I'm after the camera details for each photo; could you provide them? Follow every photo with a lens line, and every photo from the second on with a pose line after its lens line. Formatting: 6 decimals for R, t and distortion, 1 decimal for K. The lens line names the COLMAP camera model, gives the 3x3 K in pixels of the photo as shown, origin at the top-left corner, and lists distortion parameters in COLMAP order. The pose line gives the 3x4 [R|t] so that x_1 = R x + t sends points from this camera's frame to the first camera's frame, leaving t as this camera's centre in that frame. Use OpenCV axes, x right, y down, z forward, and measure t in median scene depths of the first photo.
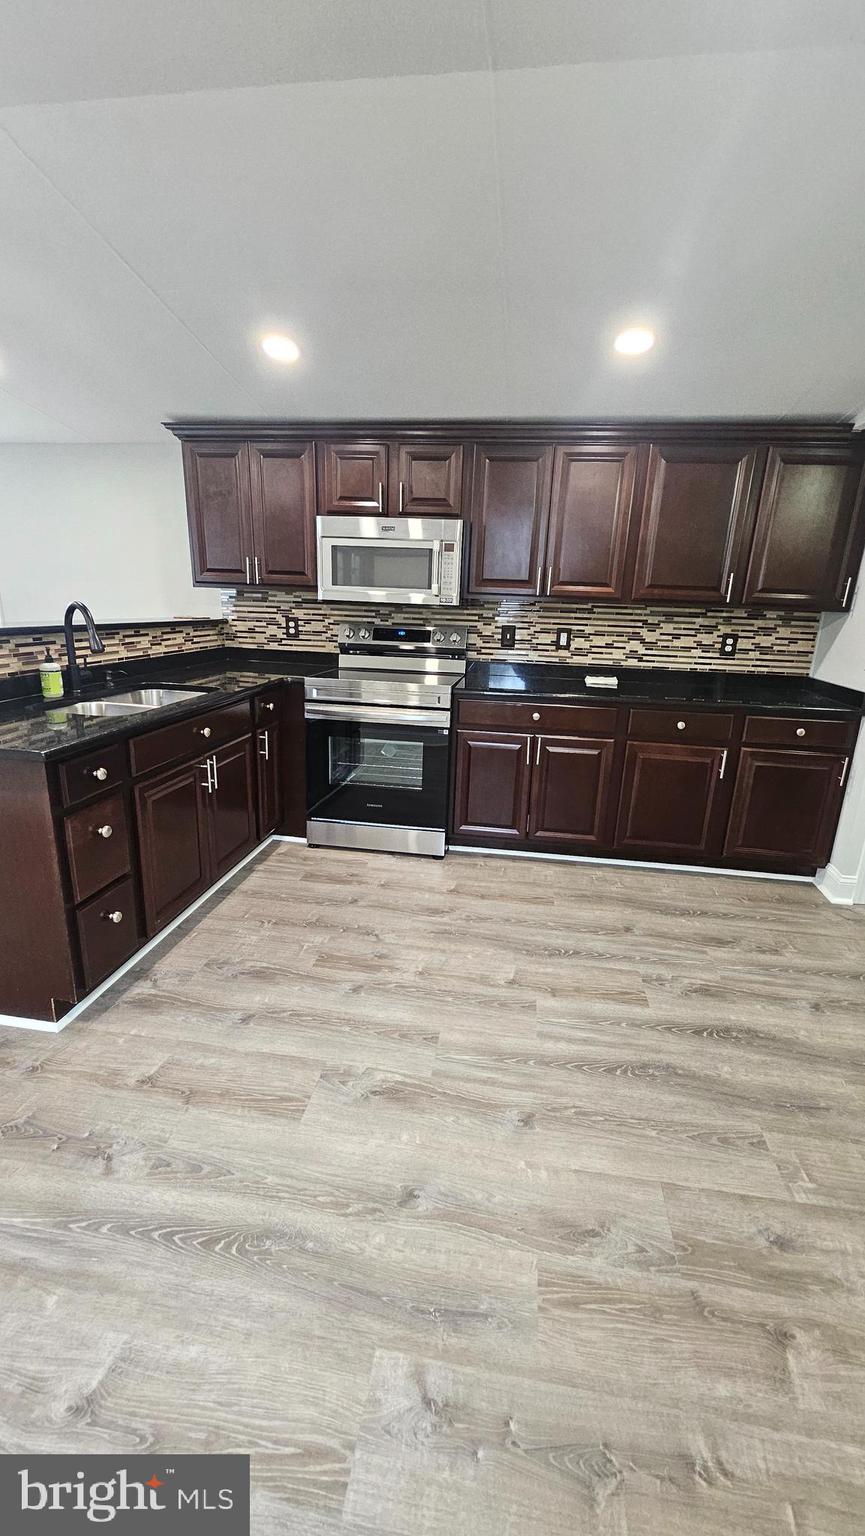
lens RADIAL K [[607.6, 0, 437.0], [0, 607.6, 770.4], [0, 0, 1]] dist [-0.000594, 0.000110]
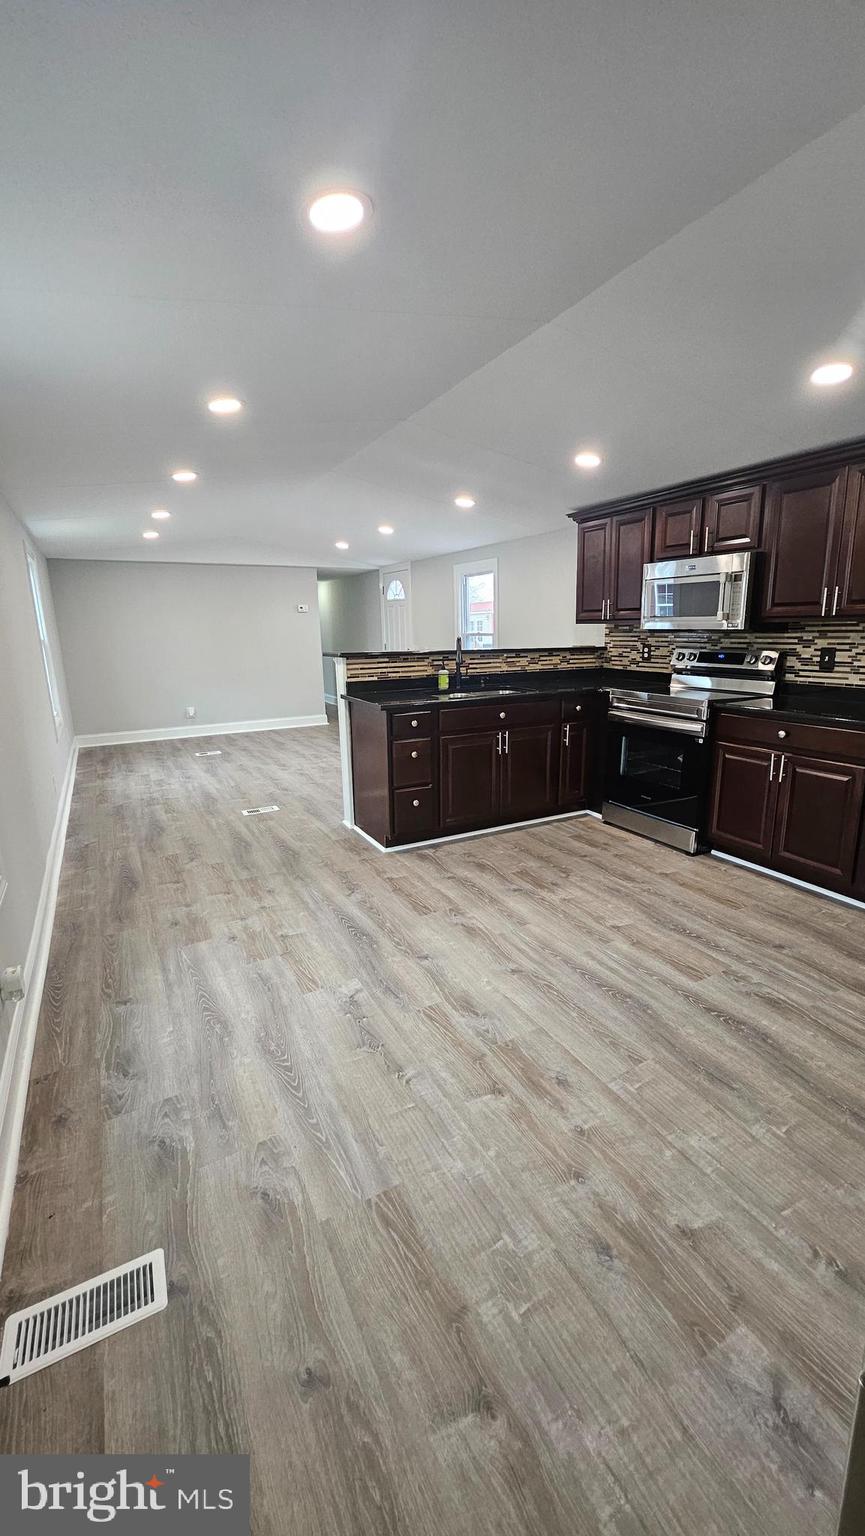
lens RADIAL K [[598.9, 0, 432.5], [0, 598.9, 768.0], [0, 0, 1]] dist [-0.002212, 0.000192]
pose [[0.597714, 0.141457, -0.789131, 0.598034], [-0.185960, 0.981928, 0.035165, 0.039620], [0.779844, 0.125729, 0.613217, -0.063676]]
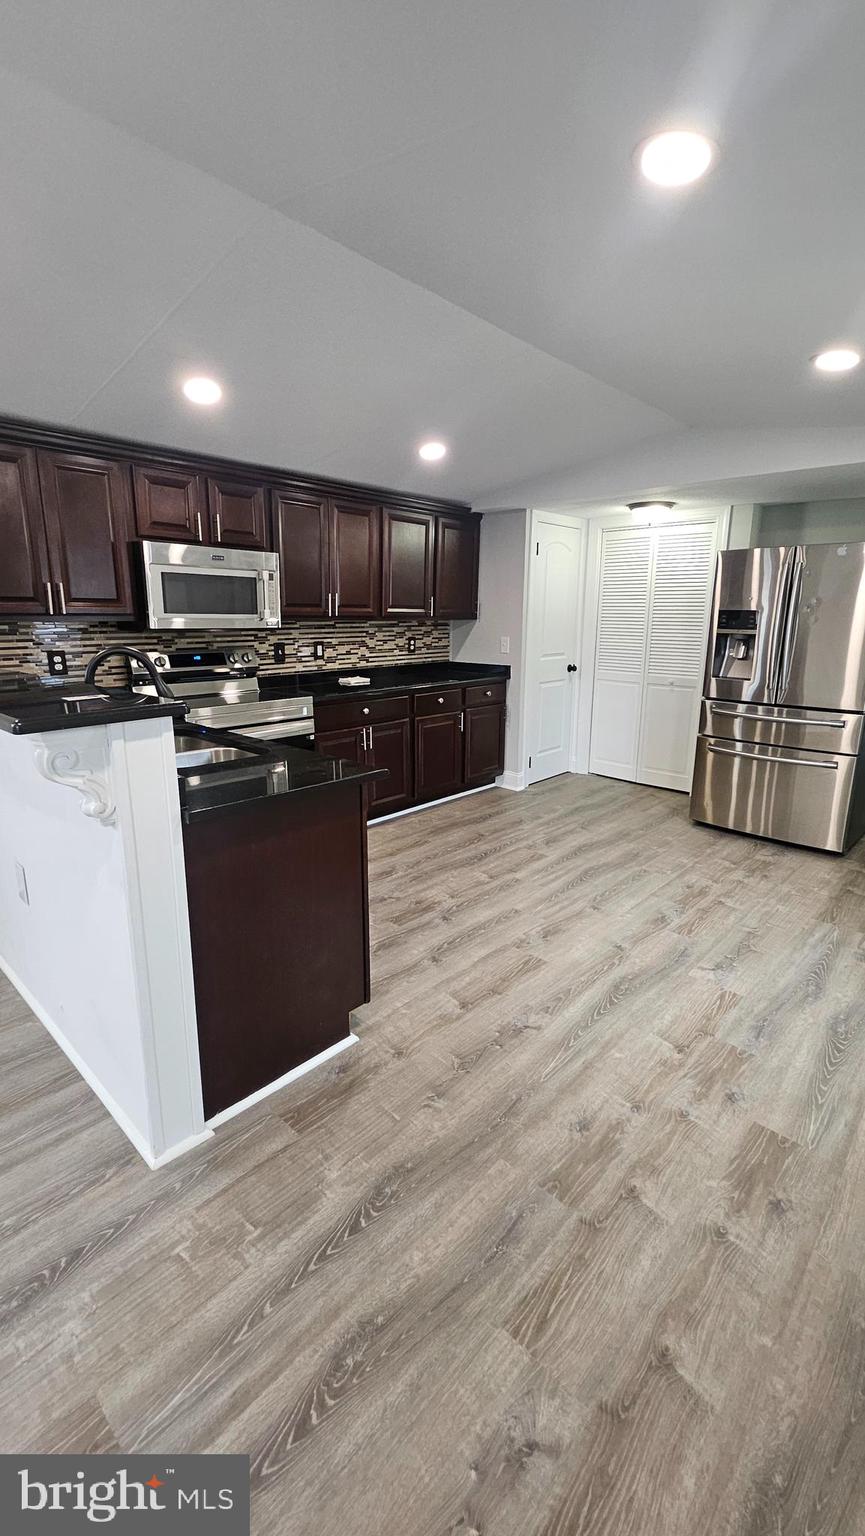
lens RADIAL K [[649.6, 0, 441.7], [0, 649.6, 771.4], [0, 0, 1]] dist [-0.000075, 0.000021]
pose [[0.561107, -0.227562, 0.795848, -0.834488], [0.242617, 0.964454, 0.104718, -0.069526], [-0.791389, 0.134328, 0.596372, 0.083634]]
